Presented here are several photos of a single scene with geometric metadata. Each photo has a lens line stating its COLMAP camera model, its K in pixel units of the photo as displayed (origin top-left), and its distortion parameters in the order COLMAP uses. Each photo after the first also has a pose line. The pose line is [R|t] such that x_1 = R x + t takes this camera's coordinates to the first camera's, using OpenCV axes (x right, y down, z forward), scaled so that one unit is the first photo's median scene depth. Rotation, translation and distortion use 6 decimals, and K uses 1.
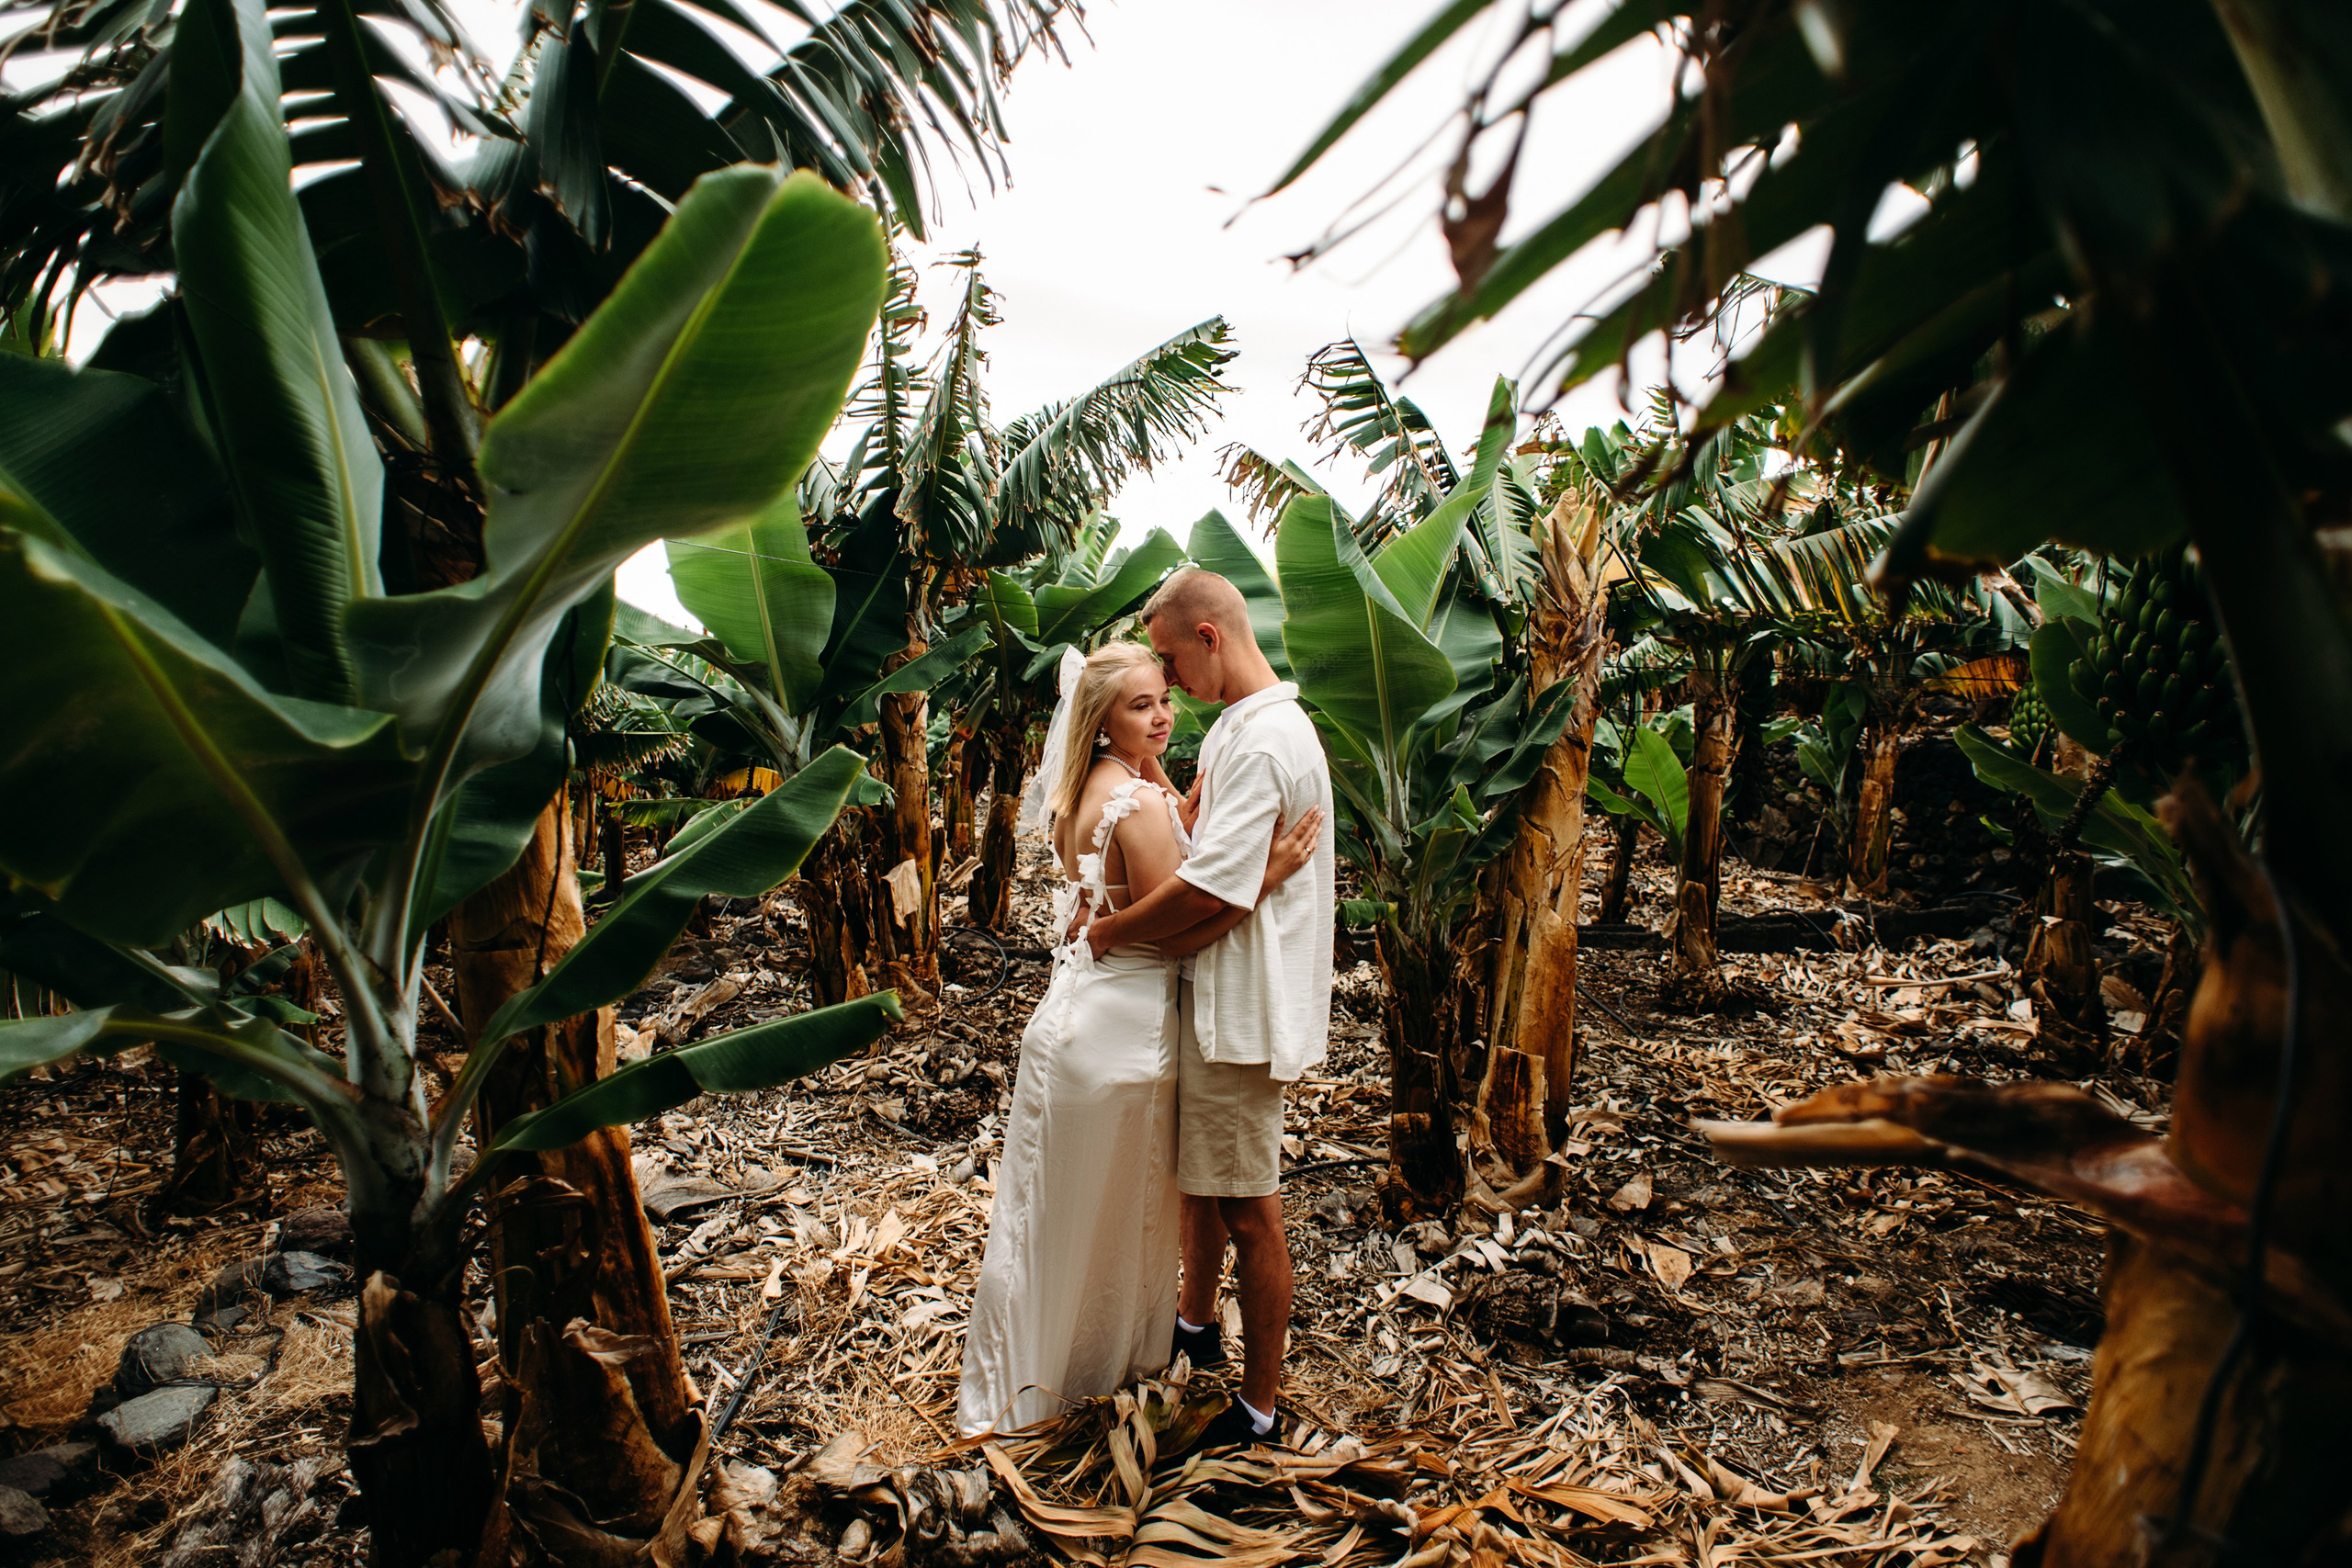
lens RADIAL K [[1321.1, 0, 1174.0], [0, 1321.1, 775.6], [0, 0, 1]] dist [0.003162, 0.000833]
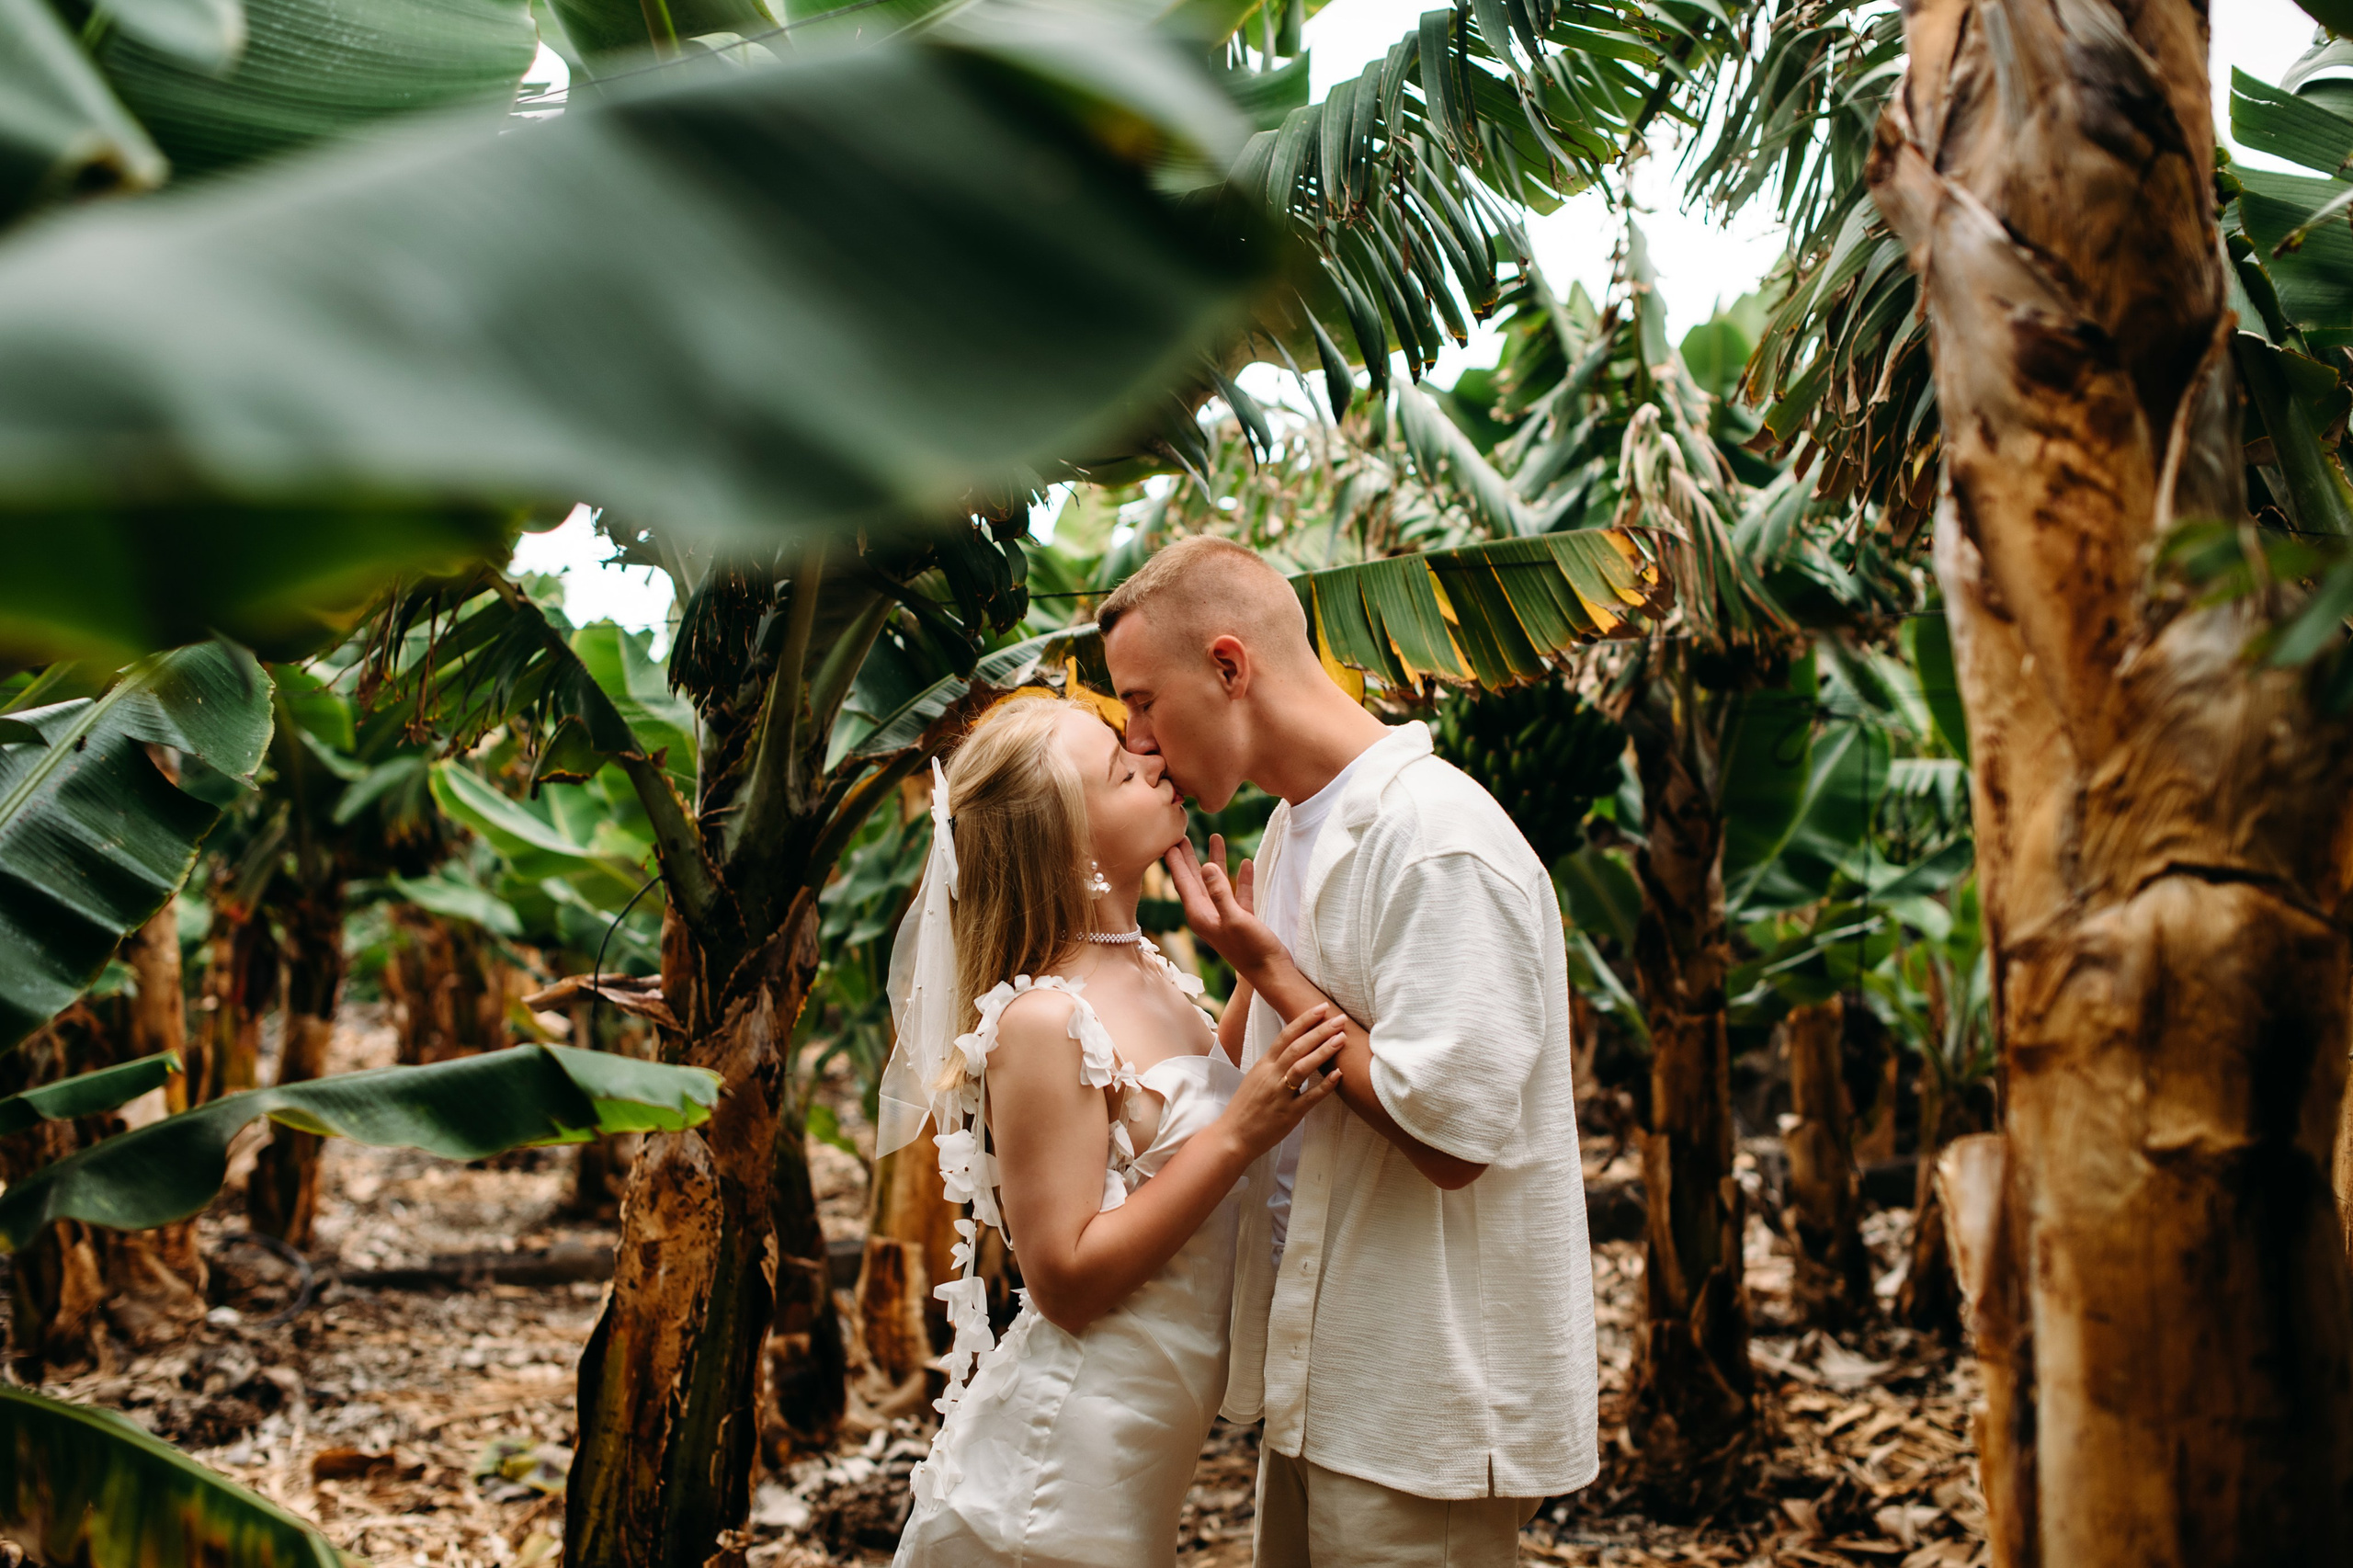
lens RADIAL K [[3460.3, 0, 1175.4], [0, 3460.3, 789.7], [0, 0, 1]] dist [-0.030265, 0.000000]
pose [[0.993997, -0.021991, 0.107170, 0.150623], [0.030246, 0.996647, -0.076028, 0.066596], [-0.105139, 0.078813, 0.991330, -0.919869]]
